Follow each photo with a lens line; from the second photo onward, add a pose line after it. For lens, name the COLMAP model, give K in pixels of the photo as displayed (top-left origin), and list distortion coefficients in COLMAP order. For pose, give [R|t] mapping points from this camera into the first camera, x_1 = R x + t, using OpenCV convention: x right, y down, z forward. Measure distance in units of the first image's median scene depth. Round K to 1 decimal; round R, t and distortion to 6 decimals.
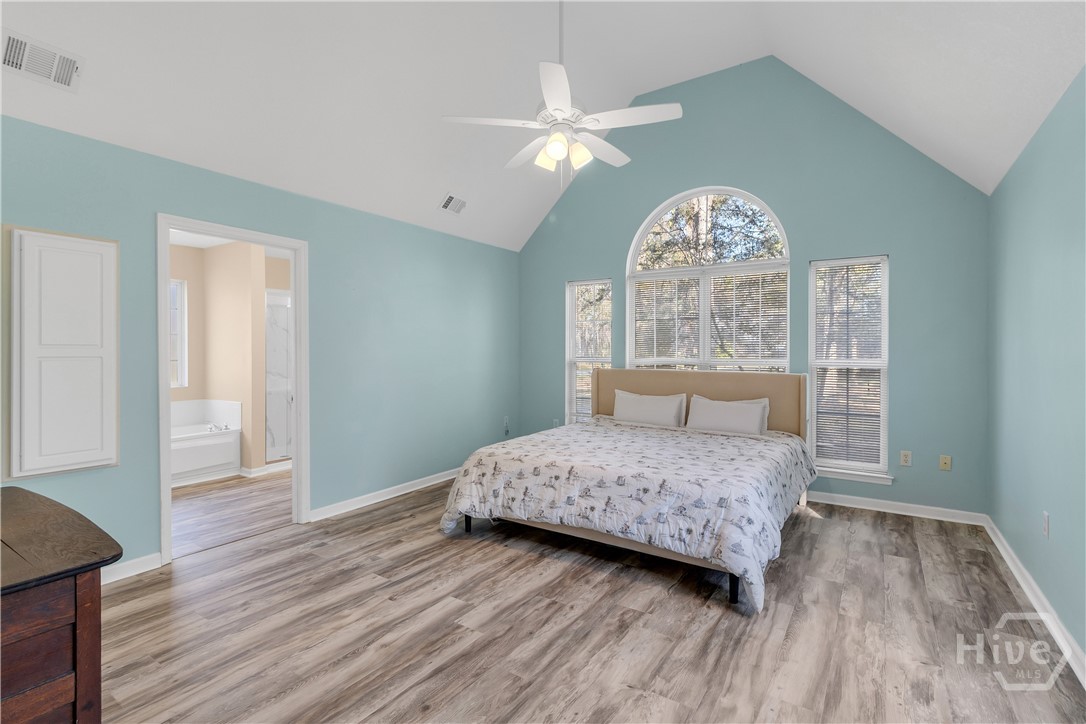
lens RADIAL K [[506.4, 0, 550.5], [0, 506.4, 357.0], [0, 0, 1]] dist [0.004810, 0.001214]
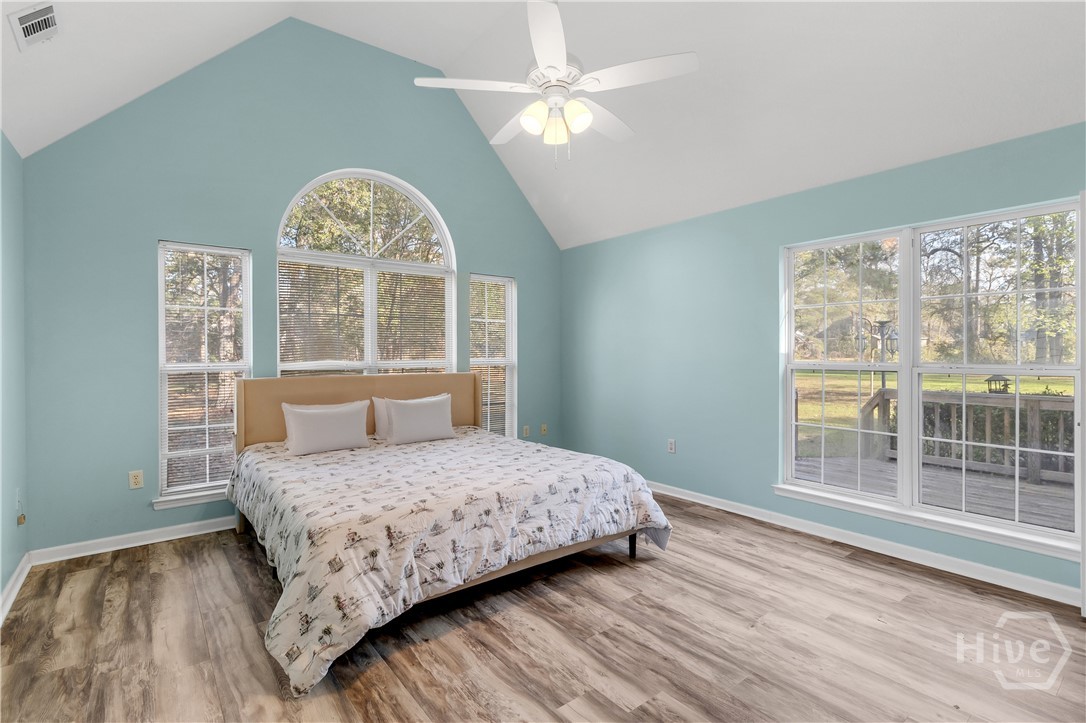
lens RADIAL K [[506.4, 0, 549.2], [0, 506.4, 356.5], [0, 0, 1]] dist [0.004810, 0.001214]
pose [[0.324495, -0.010993, 0.945823, -0.755831], [0.016427, 0.999847, 0.005986, -0.009090], [-0.945745, 0.013594, 0.324626, 0.696470]]
